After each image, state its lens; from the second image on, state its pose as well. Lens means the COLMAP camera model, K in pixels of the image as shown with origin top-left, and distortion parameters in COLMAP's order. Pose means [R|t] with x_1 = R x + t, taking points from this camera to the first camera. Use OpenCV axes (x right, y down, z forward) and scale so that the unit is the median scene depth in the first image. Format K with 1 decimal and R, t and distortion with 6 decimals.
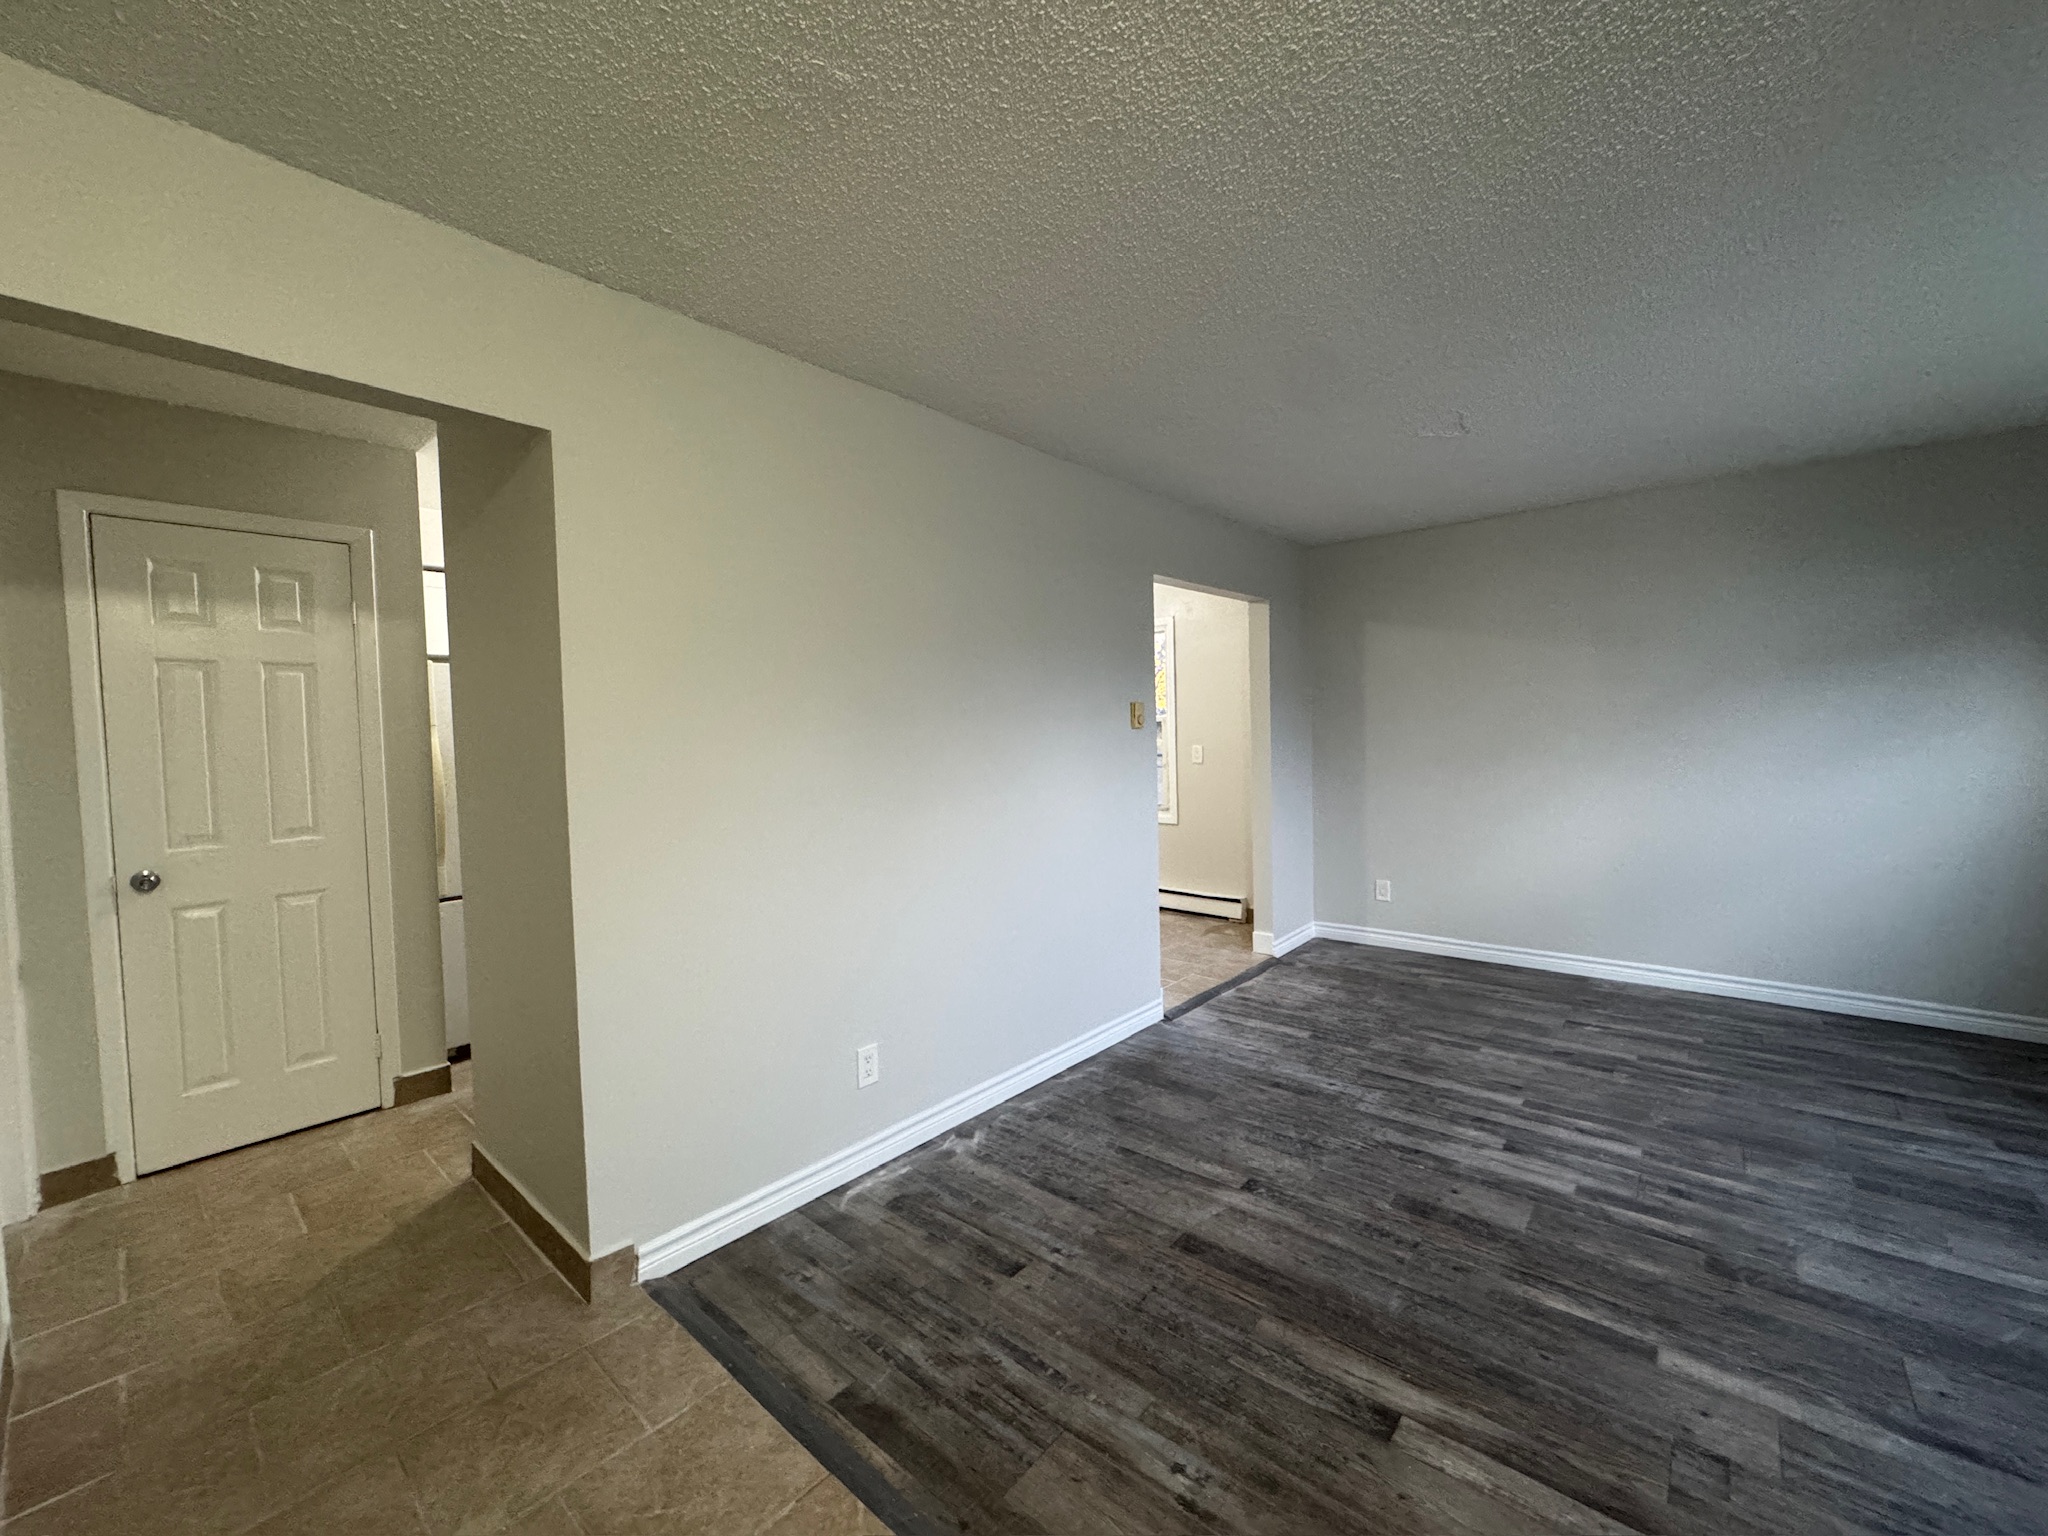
lens RADIAL K [[816.2, 0, 1020.8], [0, 816.2, 763.0], [0, 0, 1]] dist [-0.005478, 0.000424]
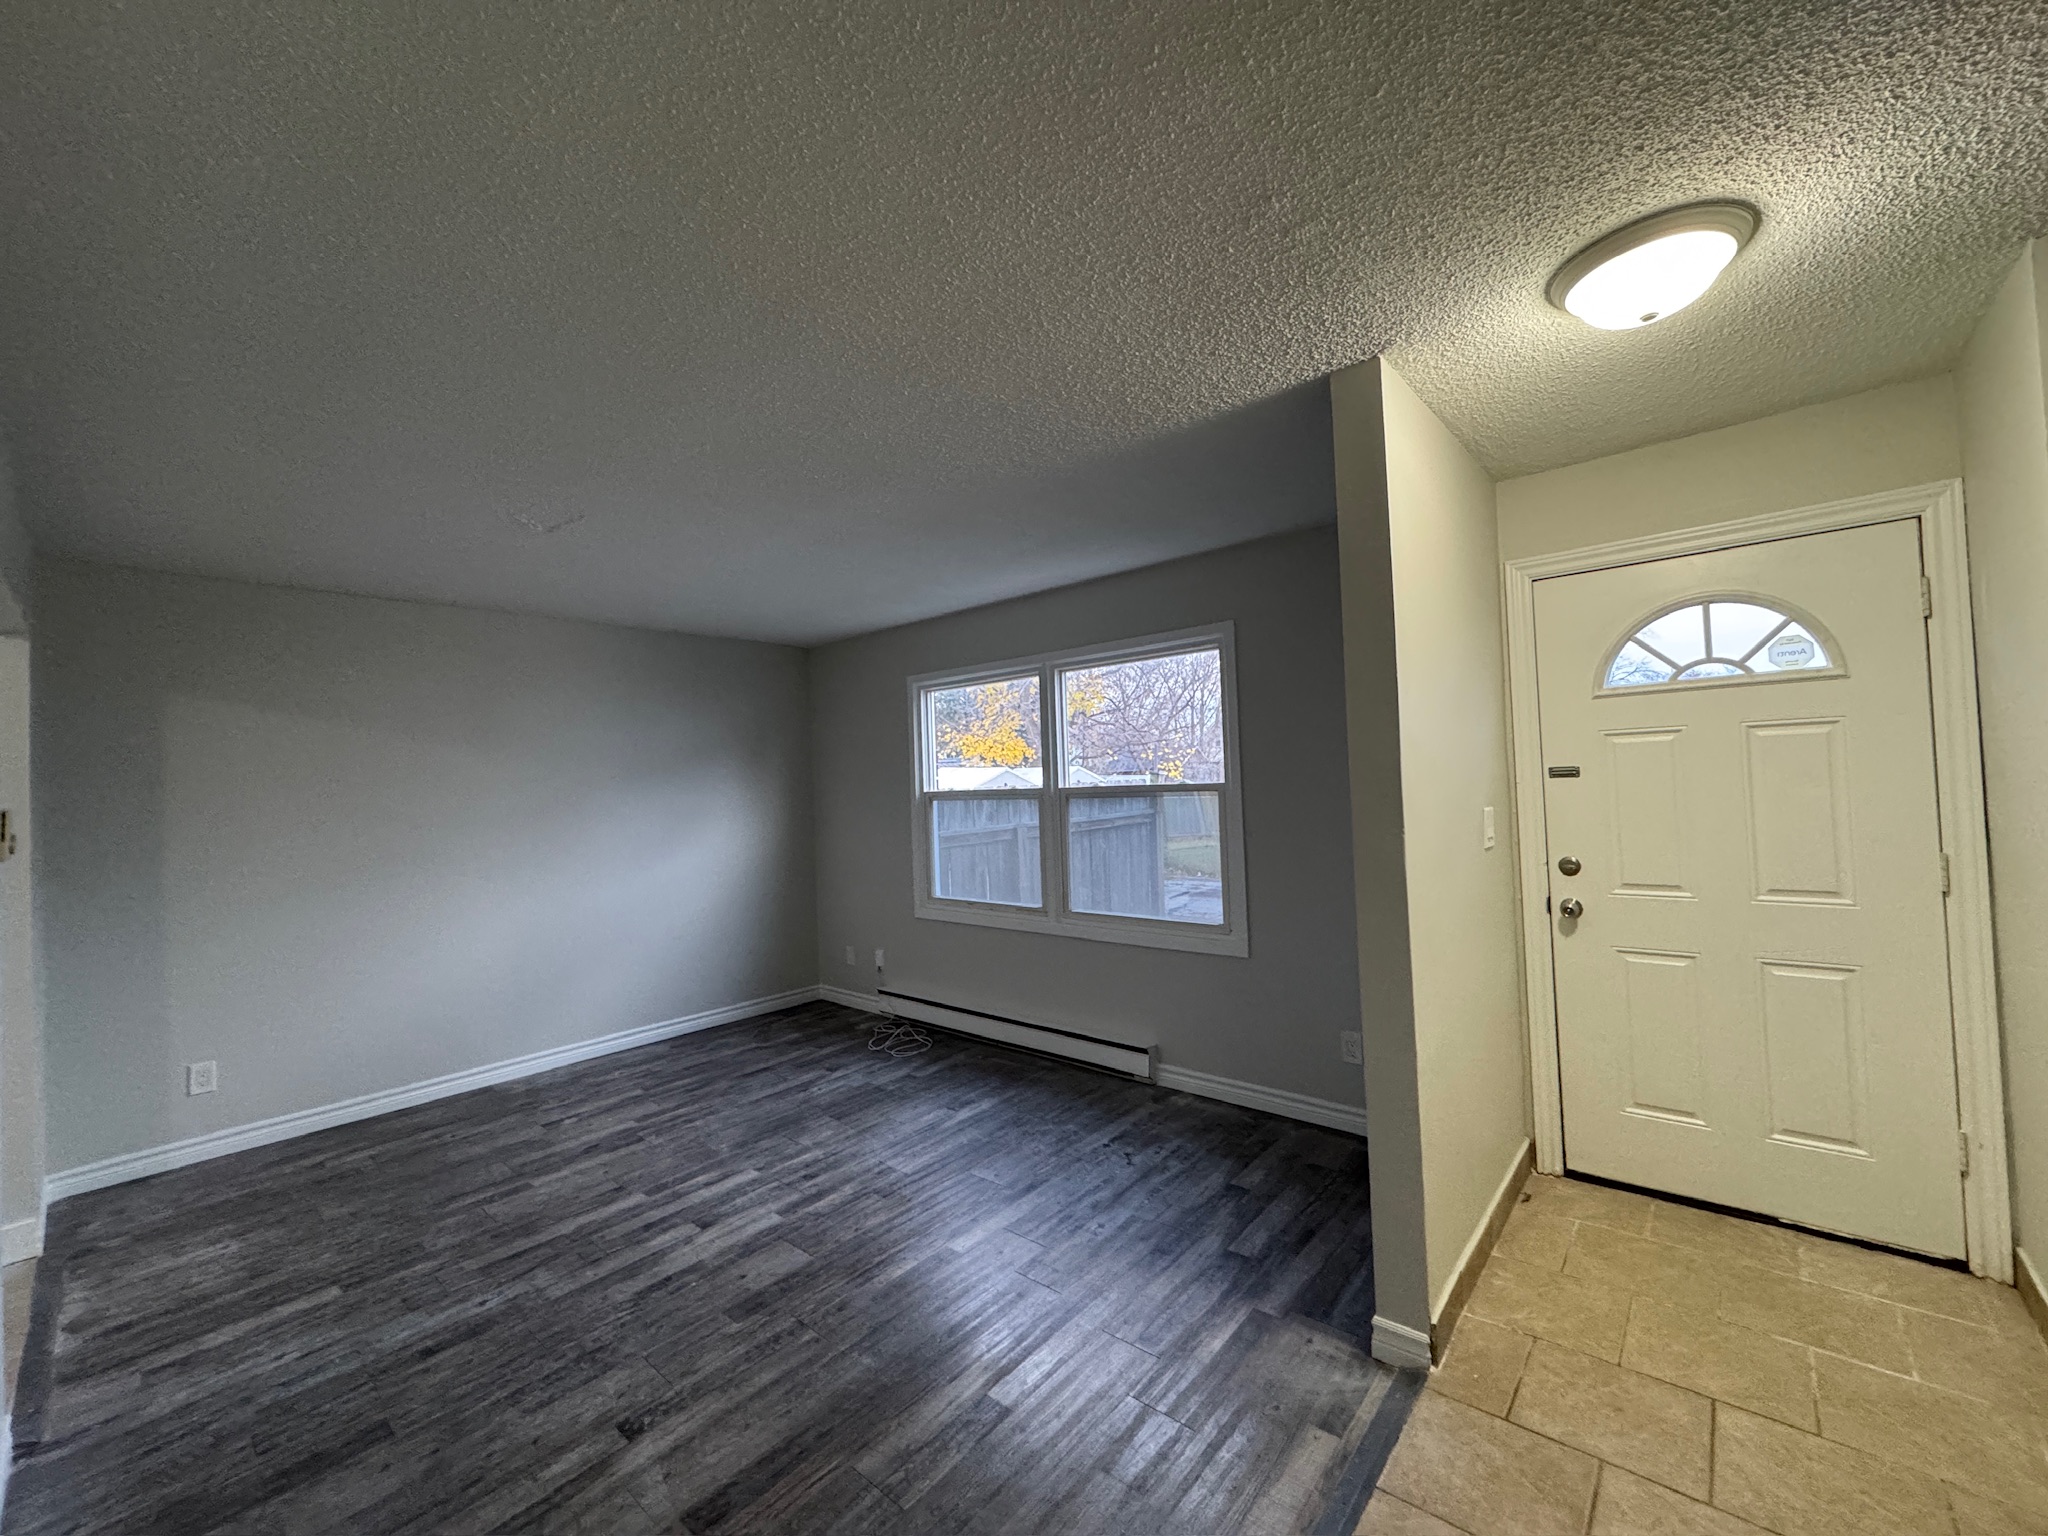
lens RADIAL K [[816.2, 0, 1020.2], [0, 816.2, 770.2], [0, 0, 1]] dist [-0.005478, 0.000424]
pose [[-0.000859, 0.042651, 0.999090, -0.456178], [0.077254, 0.996107, -0.042457, -0.038450], [-0.997011, 0.077147, -0.004151, 0.517430]]
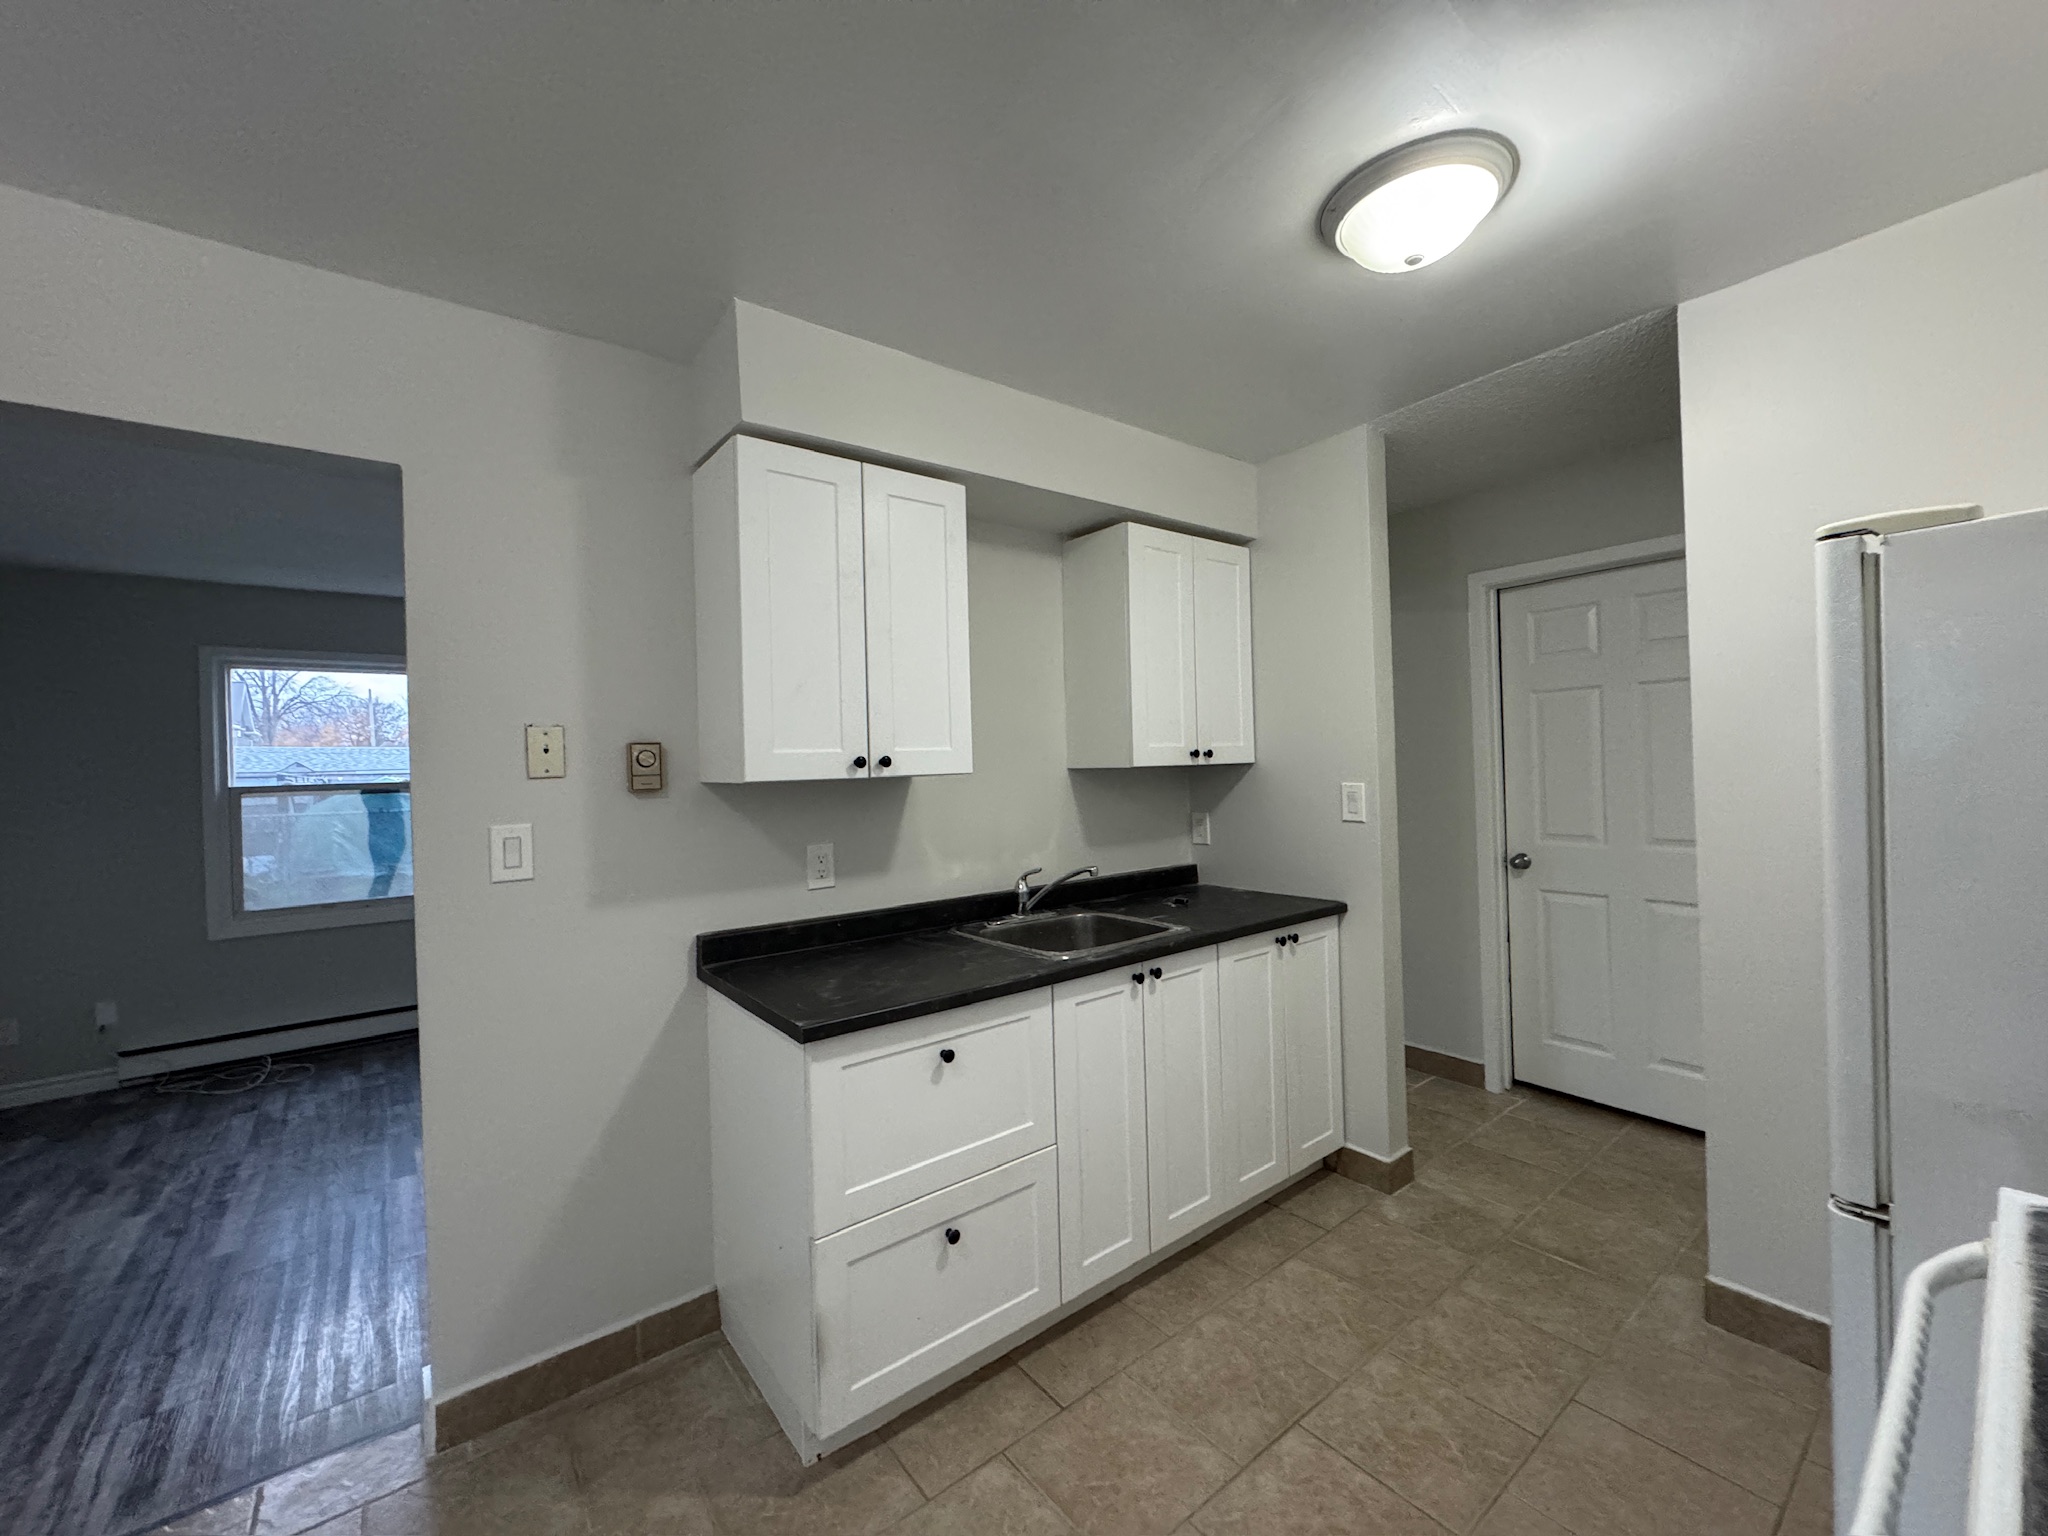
lens RADIAL K [[816.2, 0, 1019.2], [0, 816.2, 765.9], [0, 0, 1]] dist [-0.005478, 0.000424]
pose [[-0.981141, 0.058983, 0.184076, -0.357732], [0.066211, 0.997248, 0.033362, -0.074664], [-0.181601, 0.044920, -0.982346, 1.927295]]
